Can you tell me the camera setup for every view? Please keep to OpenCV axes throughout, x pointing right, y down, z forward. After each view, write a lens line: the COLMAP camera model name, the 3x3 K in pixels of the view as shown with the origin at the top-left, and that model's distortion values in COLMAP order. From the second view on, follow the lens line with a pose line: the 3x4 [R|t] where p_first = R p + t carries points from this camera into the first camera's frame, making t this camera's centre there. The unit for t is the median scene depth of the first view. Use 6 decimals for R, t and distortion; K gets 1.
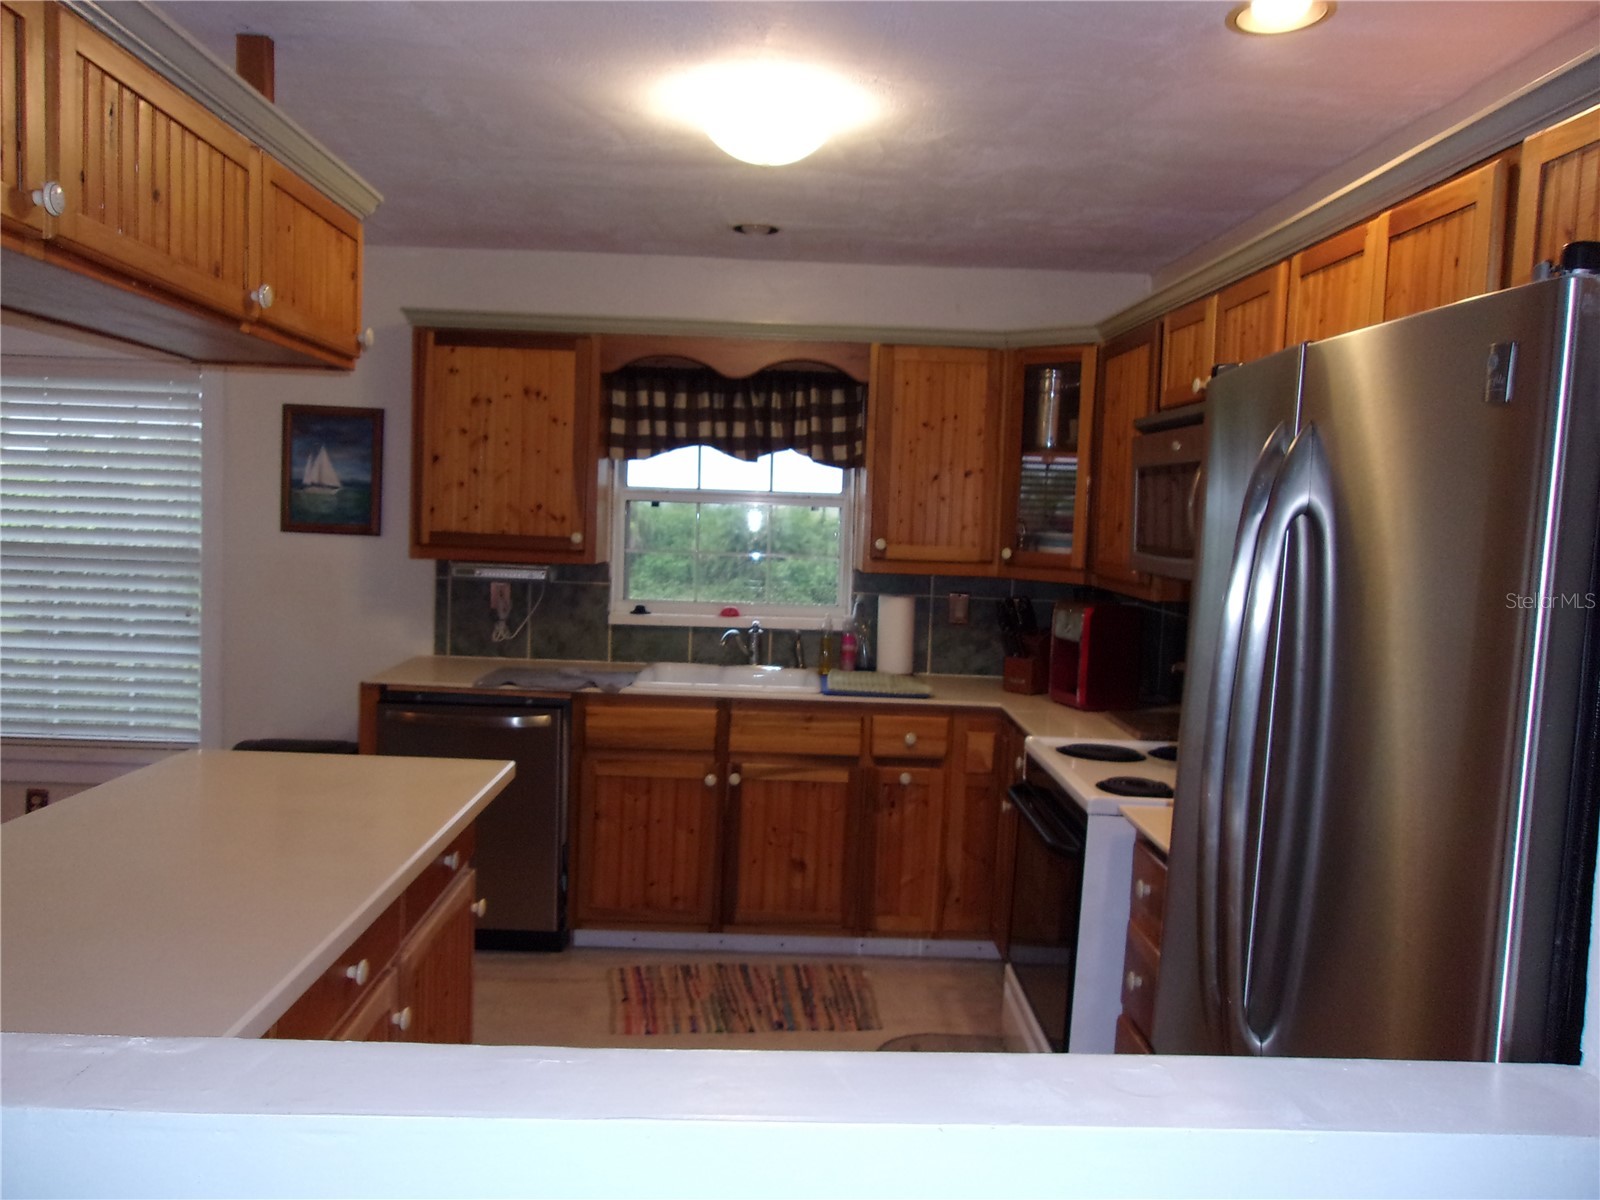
lens RADIAL K [[1265.4, 0, 799.4], [0, 1265.4, 592.7], [0, 0, 1]] dist [-0.008663, 0.009127]
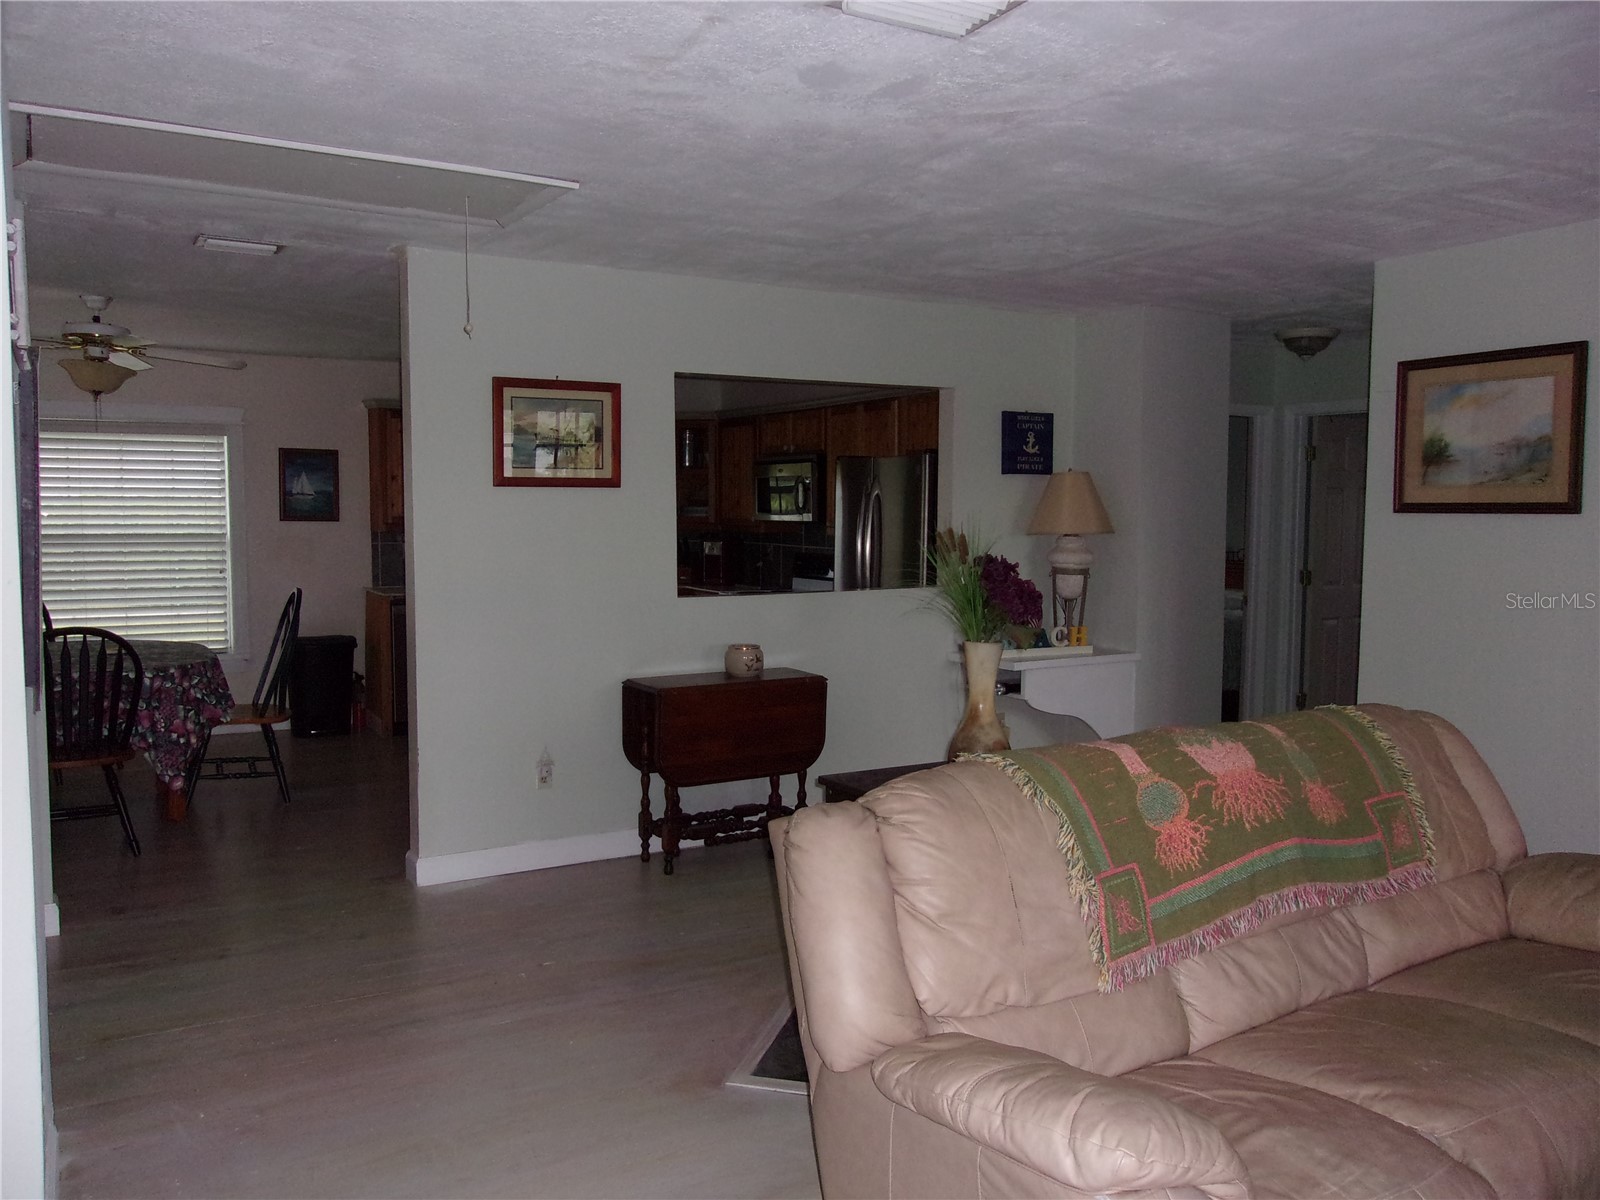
lens RADIAL K [[1265.4, 0, 796.5], [0, 1265.4, 605.6], [0, 0, 1]] dist [-0.008663, 0.009127]
pose [[0.883101, -0.069731, 0.463972, -0.601598], [0.060103, 0.997560, 0.035528, 0.049575], [-0.465317, -0.003488, 0.885137, -0.886068]]
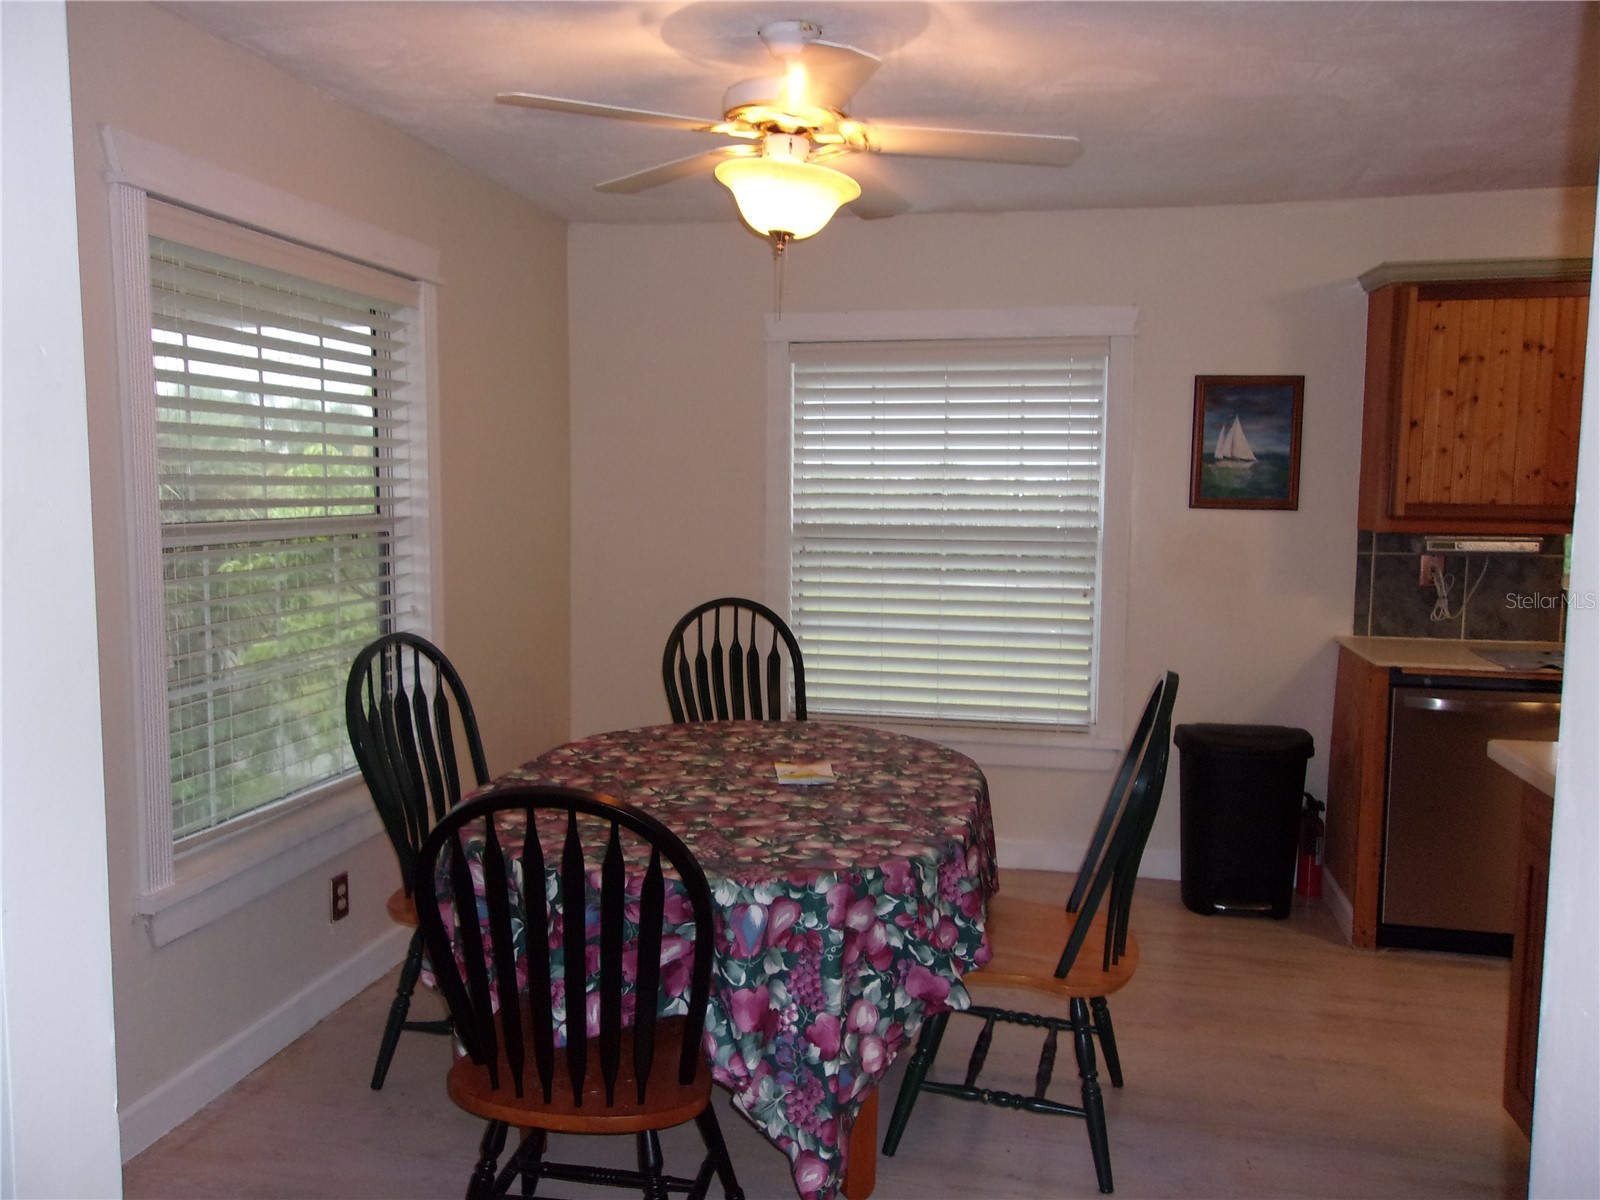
lens RADIAL K [[1265.4, 0, 793.2], [0, 1265.4, 608.7], [0, 0, 1]] dist [-0.008663, 0.009127]
pose [[0.967587, -0.005665, -0.252476, -0.461779], [0.012755, 0.999569, 0.026451, -0.000925], [0.252217, -0.028814, 0.967241, -0.014910]]
